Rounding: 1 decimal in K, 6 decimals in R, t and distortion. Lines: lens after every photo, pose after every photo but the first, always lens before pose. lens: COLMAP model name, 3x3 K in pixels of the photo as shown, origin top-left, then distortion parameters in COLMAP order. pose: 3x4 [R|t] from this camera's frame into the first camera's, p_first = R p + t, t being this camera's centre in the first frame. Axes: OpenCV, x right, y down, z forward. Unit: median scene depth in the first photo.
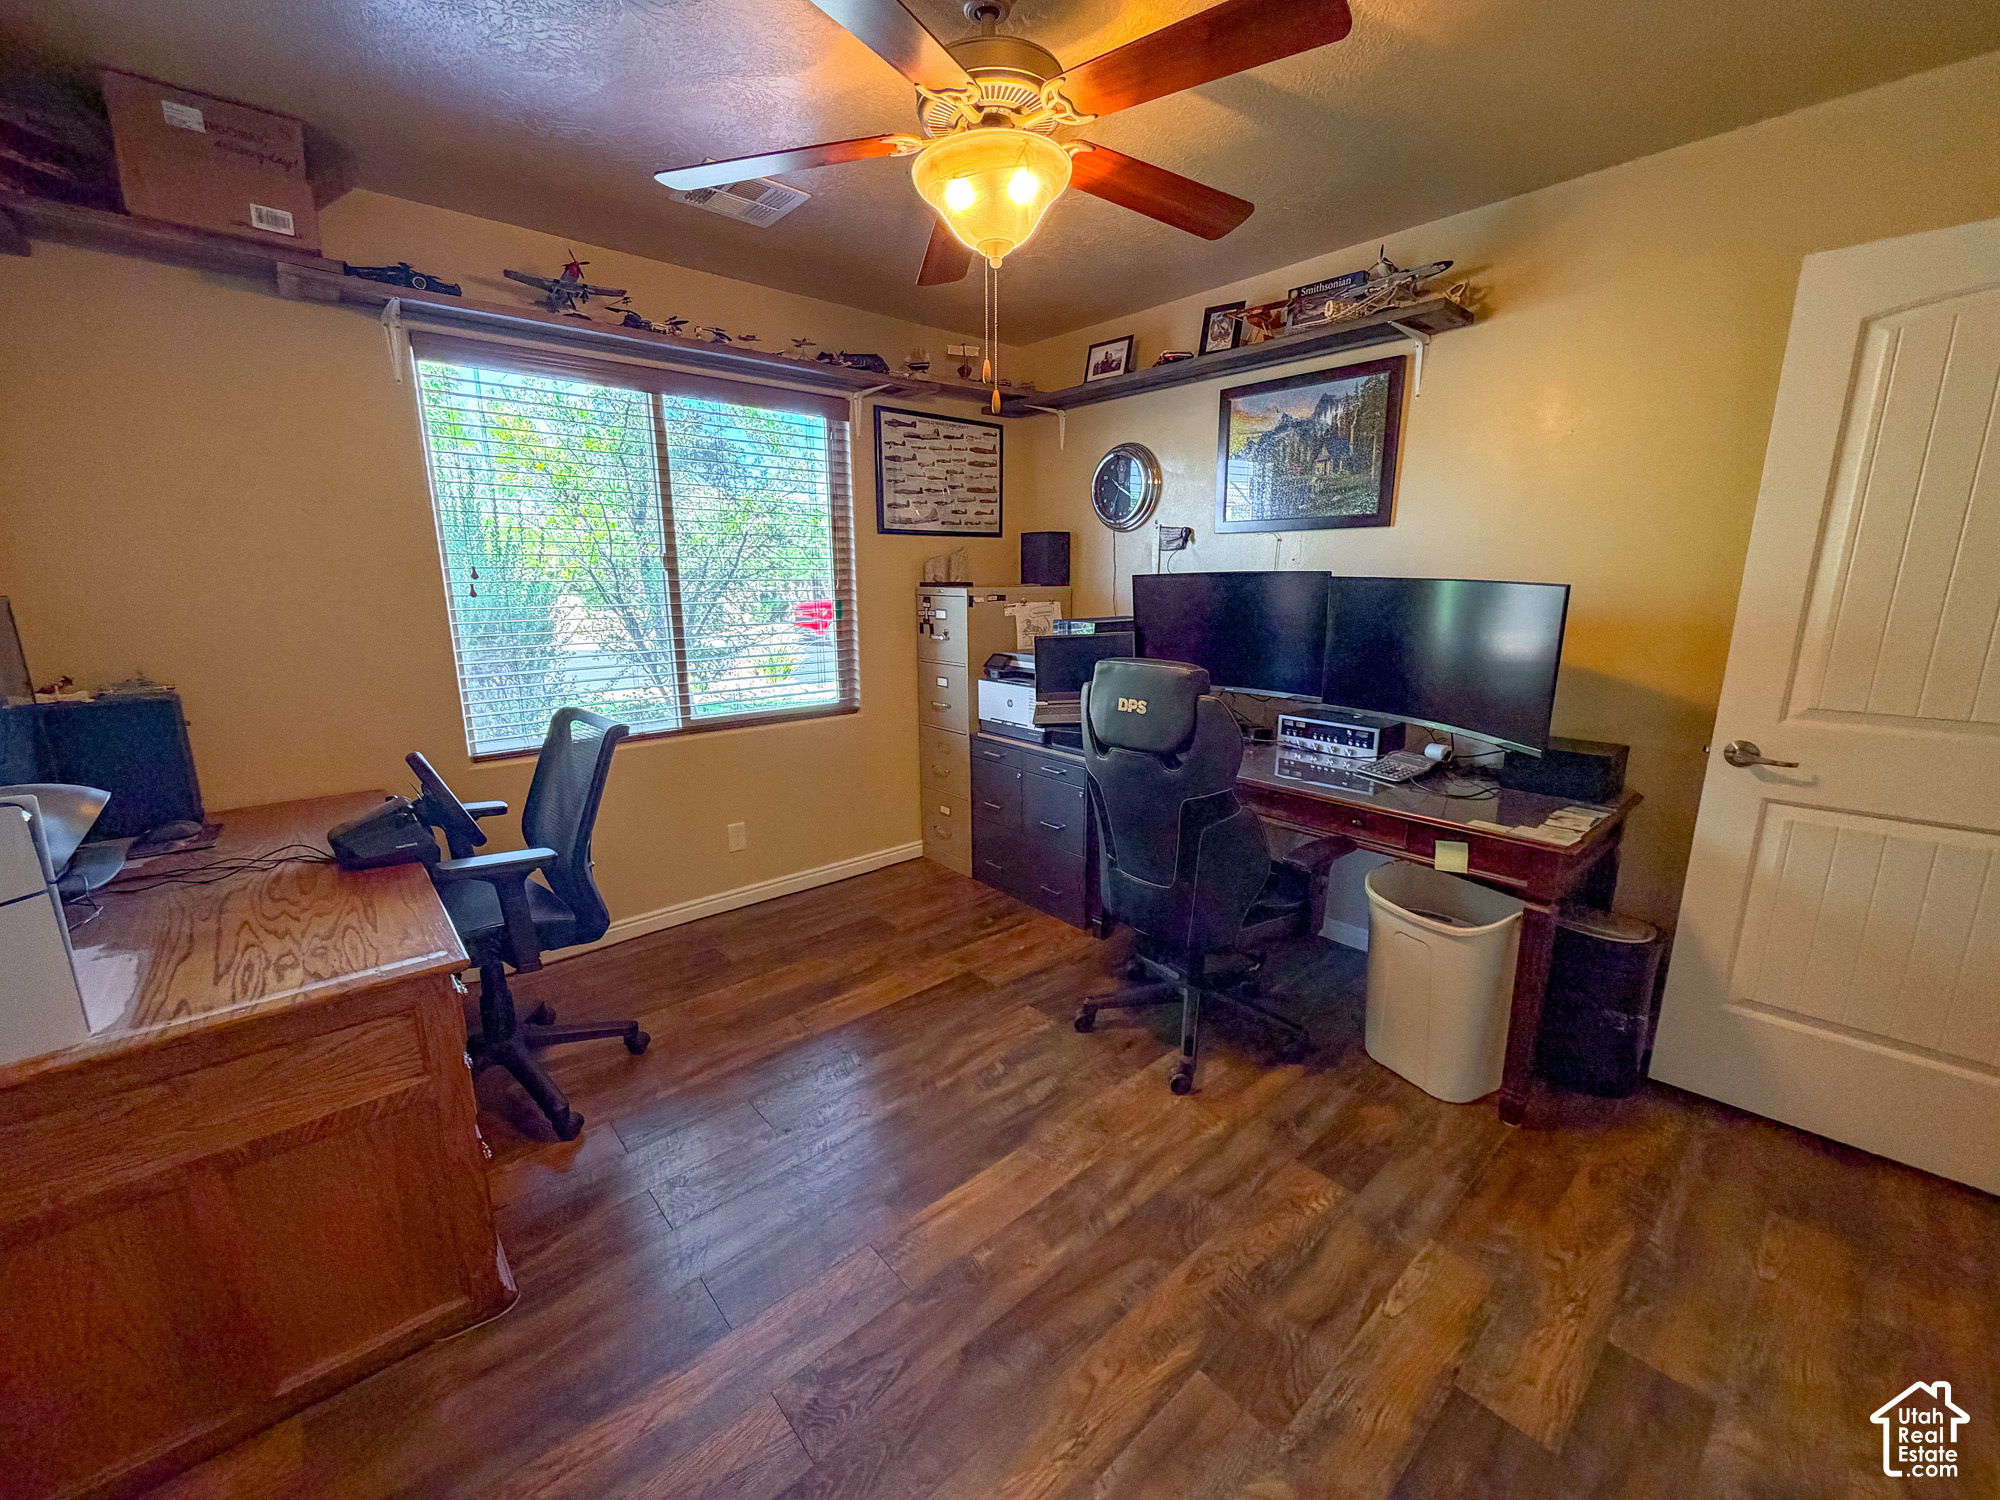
lens RADIAL K [[802.4, 0, 1006.6], [0, 802.4, 749.6], [0, 0, 1]] dist [-0.001336, 0.000237]
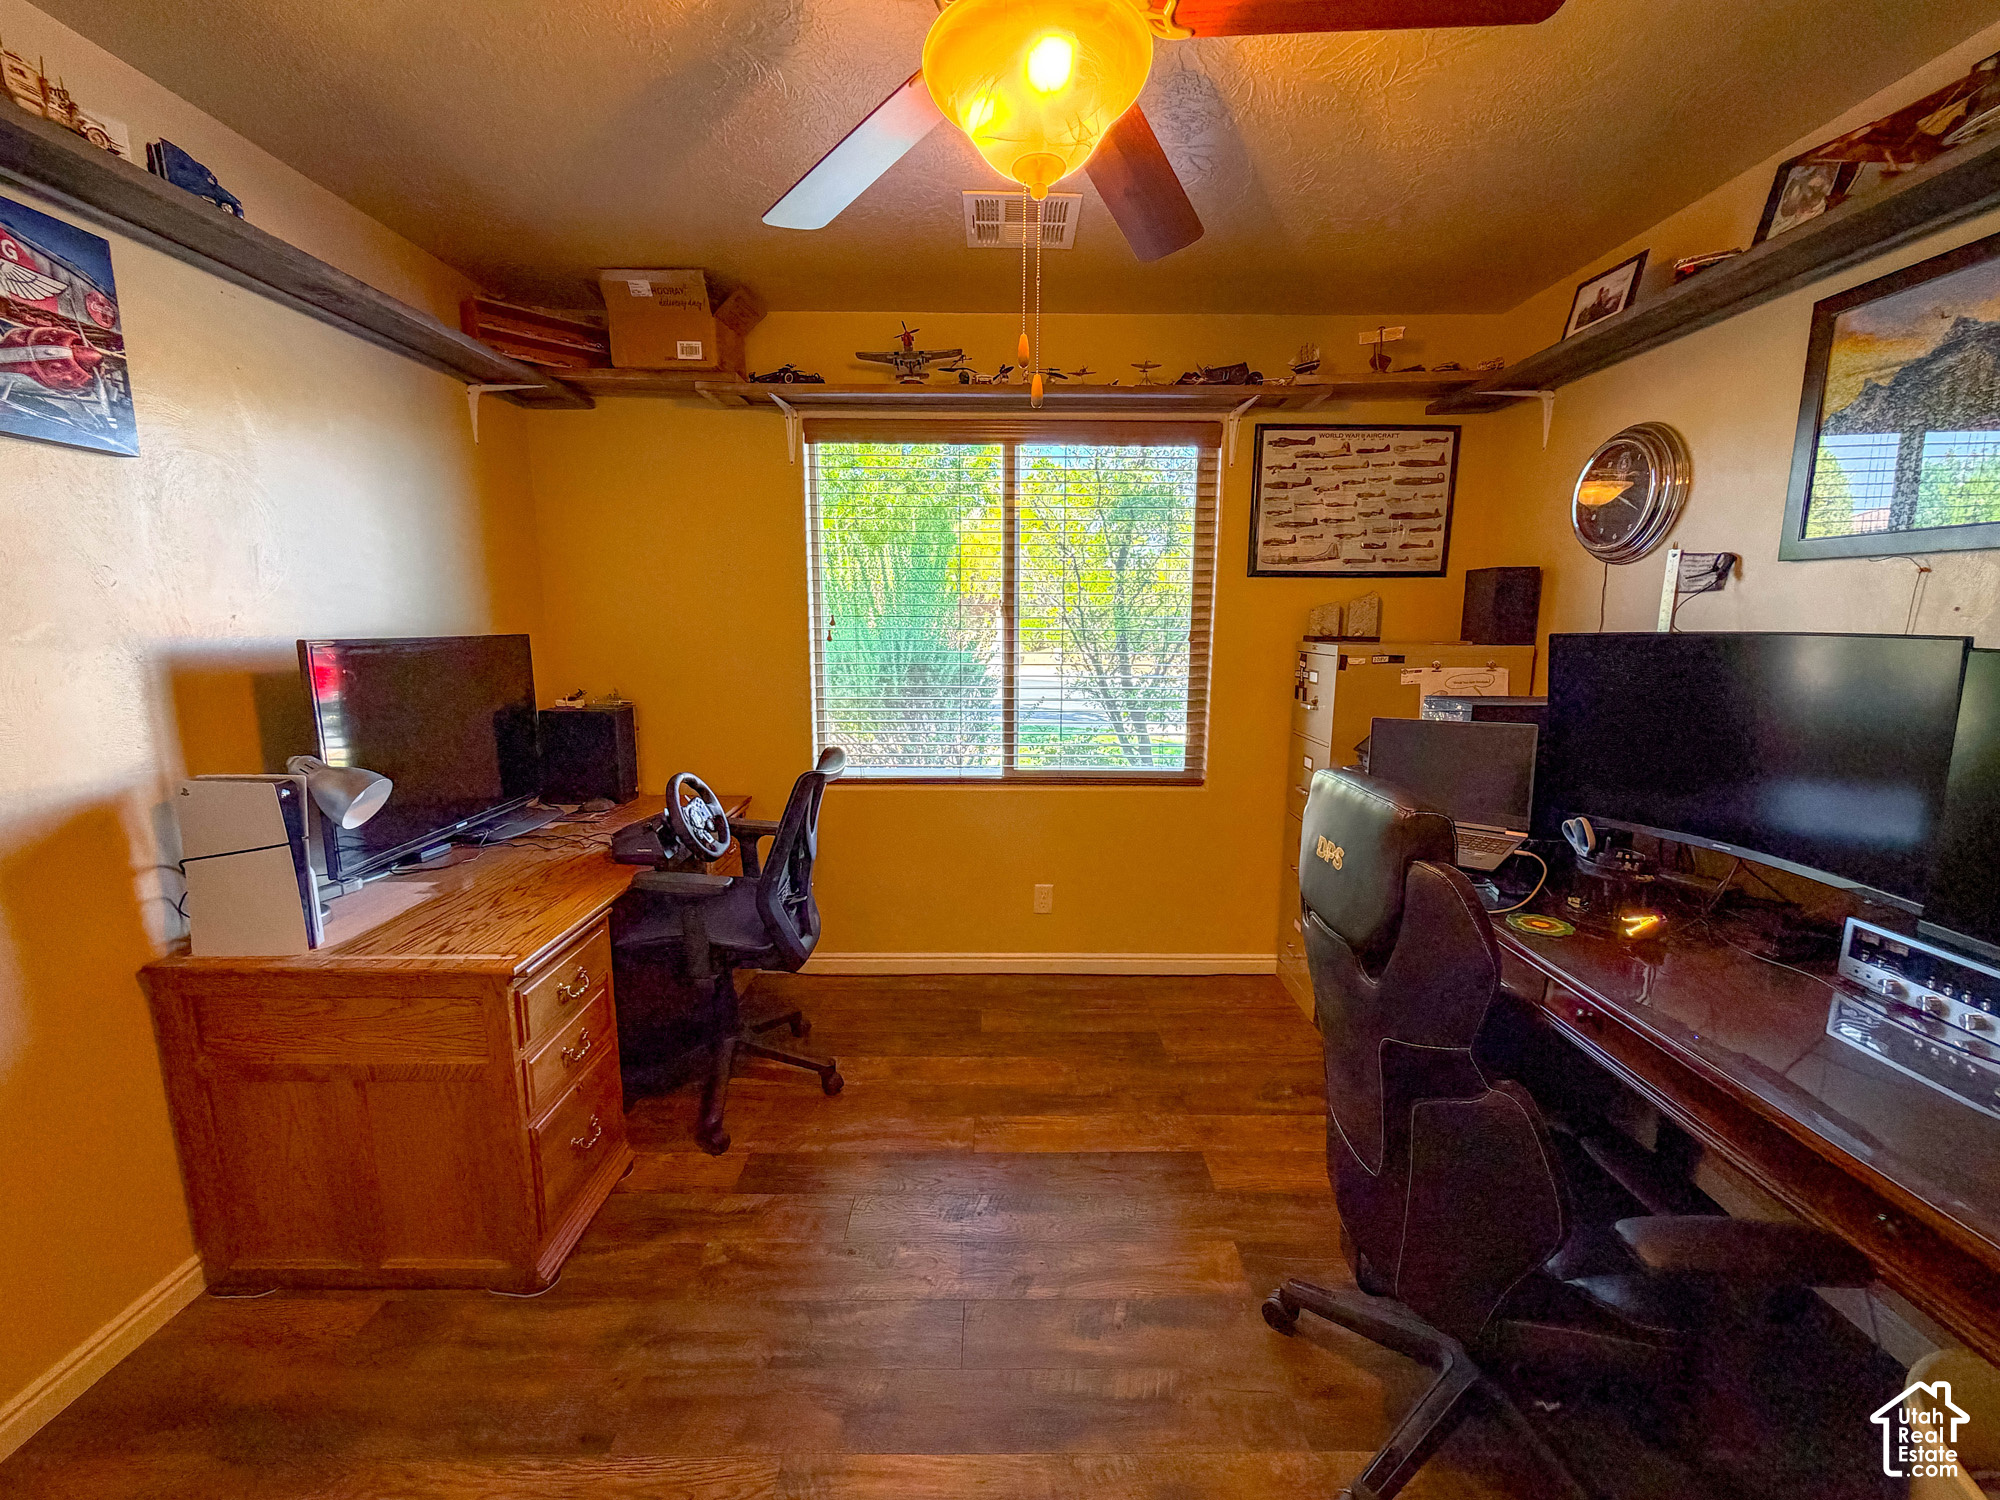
lens RADIAL K [[802.4, 0, 1004.1], [0, 802.4, 749.4], [0, 0, 1]] dist [-0.001336, 0.000237]
pose [[0.752604, 0.113695, -0.648584, 0.253774], [-0.147804, 0.989015, 0.001862, -0.068969], [0.641671, 0.094462, 0.761141, 0.270520]]
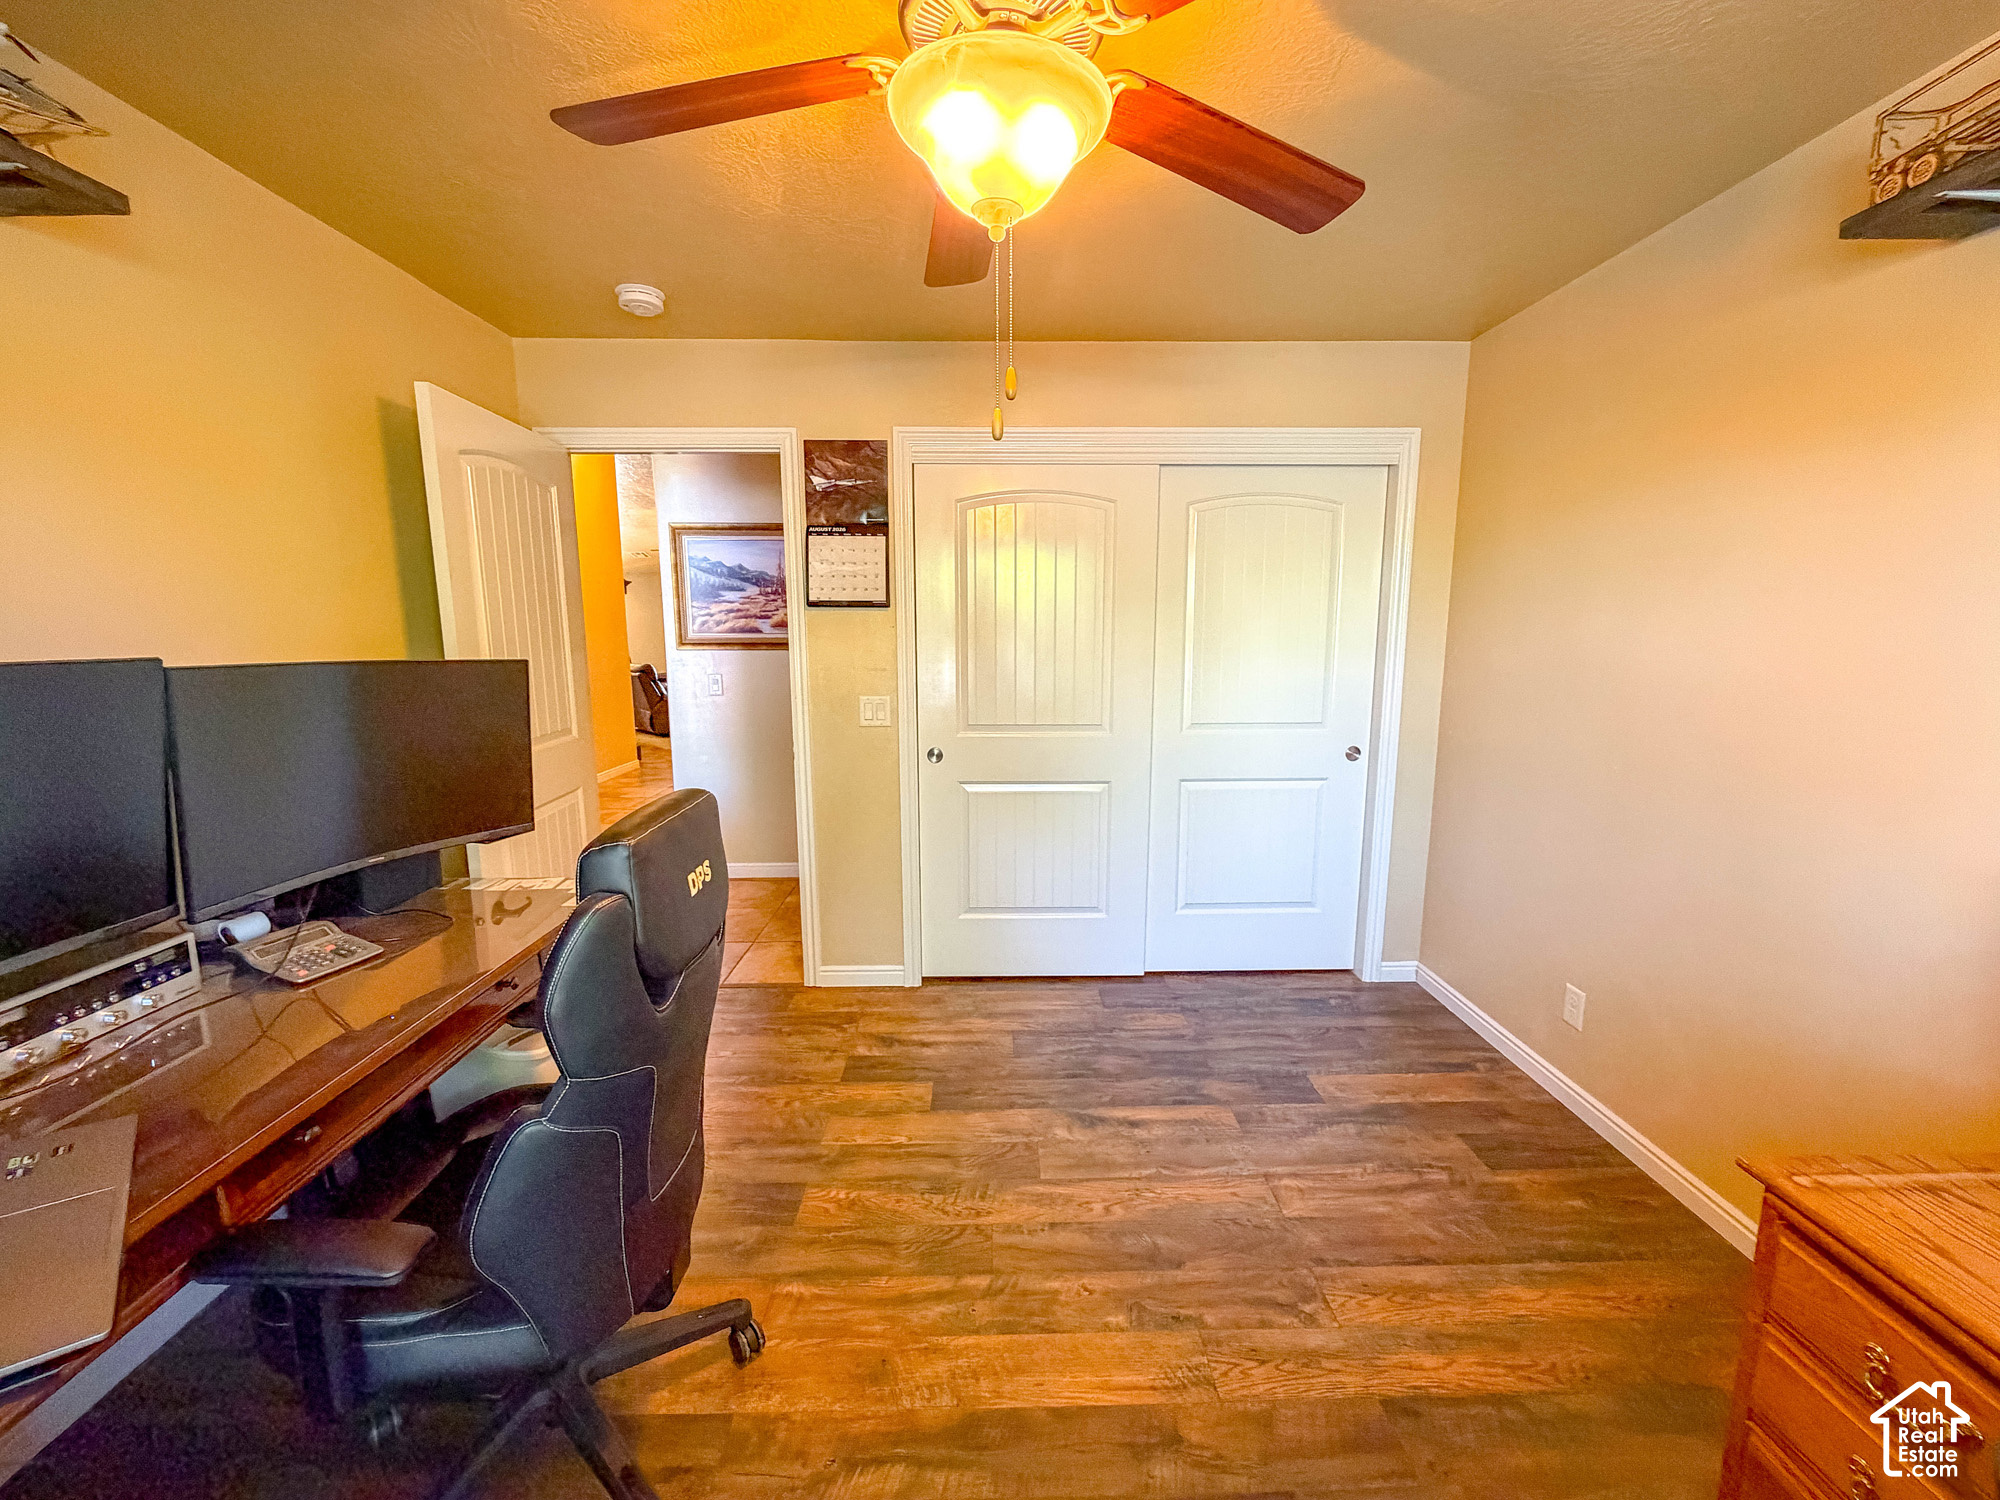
lens RADIAL K [[802.4, 0, 1003.1], [0, 802.4, 743.2], [0, 0, 1]] dist [-0.001336, 0.000237]
pose [[-0.762988, -0.084565, 0.640858, -0.286551], [0.147649, 0.942398, 0.300141, -0.211267], [-0.629325, 0.323626, -0.706553, 0.895931]]
